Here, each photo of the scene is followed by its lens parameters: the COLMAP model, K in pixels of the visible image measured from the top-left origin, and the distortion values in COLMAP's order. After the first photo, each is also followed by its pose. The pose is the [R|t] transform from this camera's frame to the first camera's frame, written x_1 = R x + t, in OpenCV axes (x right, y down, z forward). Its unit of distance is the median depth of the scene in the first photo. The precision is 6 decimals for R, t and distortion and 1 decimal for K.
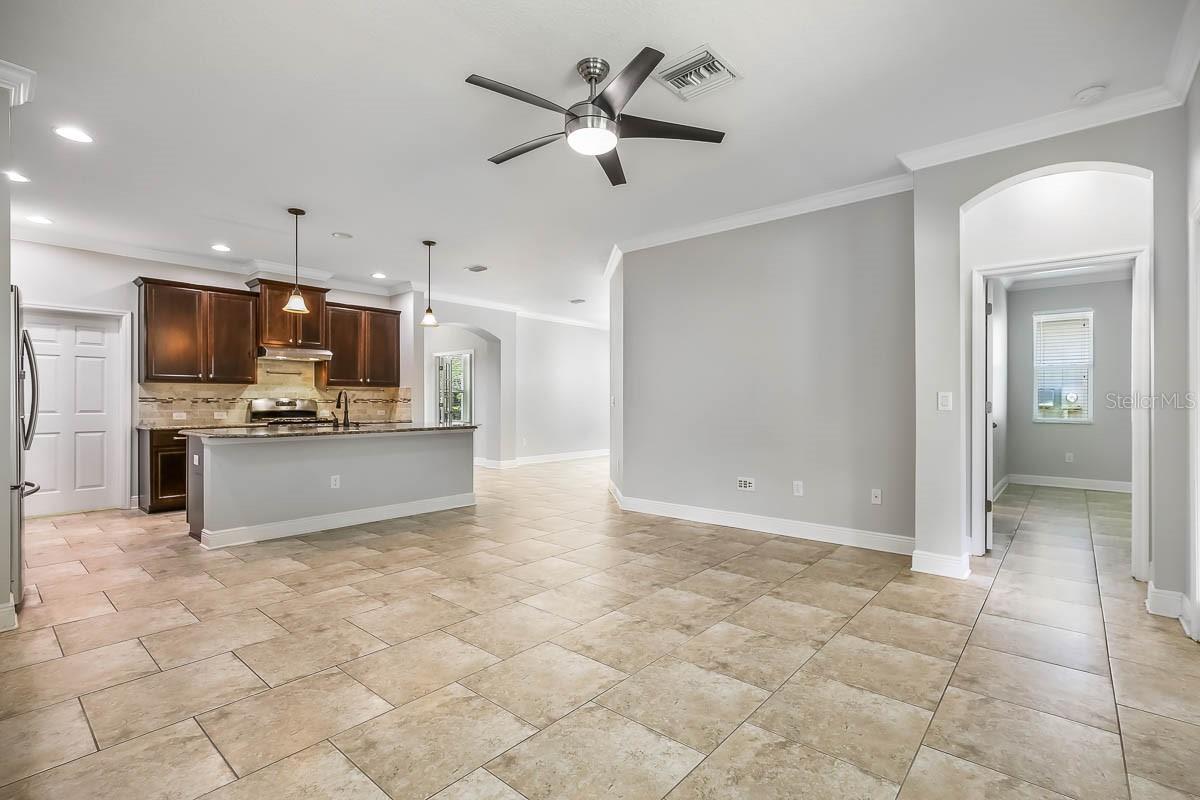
lens RADIAL K [[555.1, 0, 614.5], [0, 555.1, 417.1], [0, 0, 1]] dist [-0.004990, 0.000990]
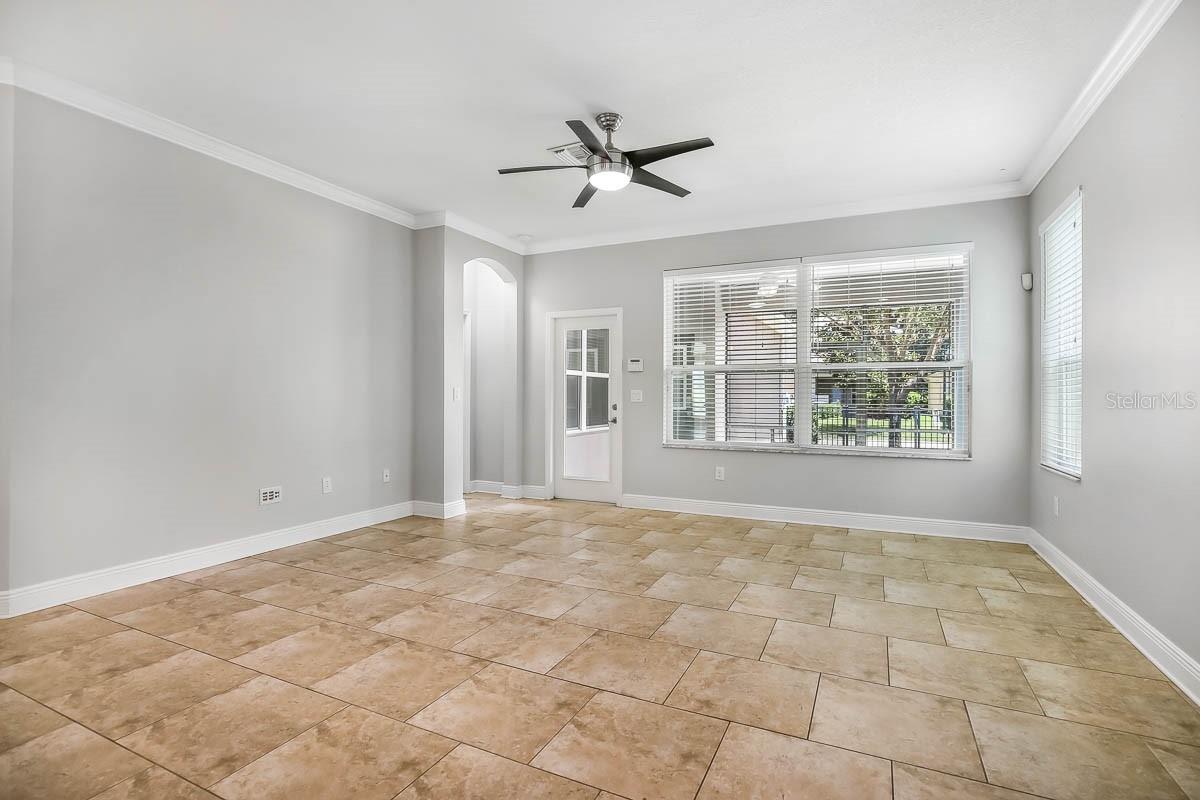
lens RADIAL K [[558.4, 0, 607.5], [0, 558.4, 396.1], [0, 0, 1]] dist [-0.019913, 0.005868]
pose [[-0.251357, -0.000038, 0.967895, -0.801353], [0.021956, 0.999742, 0.005741, -0.021949], [-0.967645, 0.022694, -0.251291, 0.859592]]
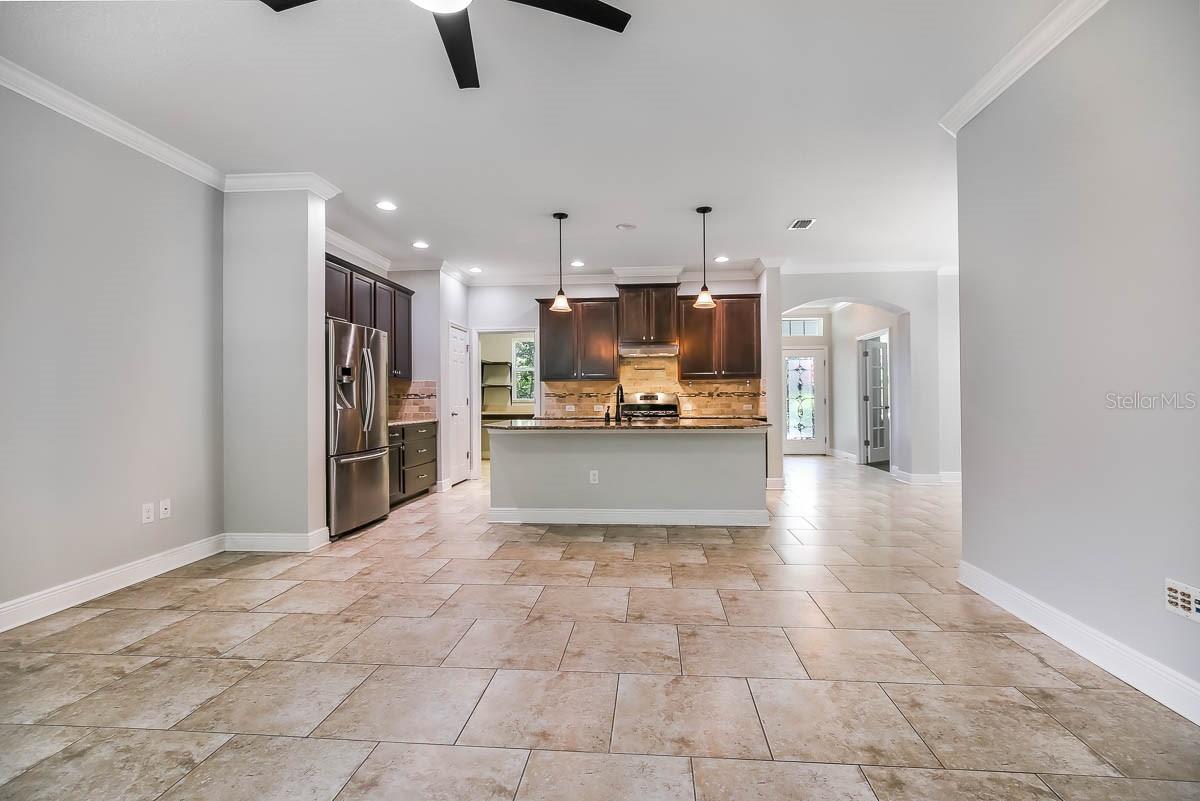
lens RADIAL K [[558.4, 0, 607.5], [0, 558.4, 396.6], [0, 0, 1]] dist [-0.019913, 0.005868]
pose [[0.571778, -0.005596, -0.820389, 0.384895], [-0.014281, 0.999757, -0.016773, -0.012075], [0.820284, 0.021306, 0.571560, 0.526036]]
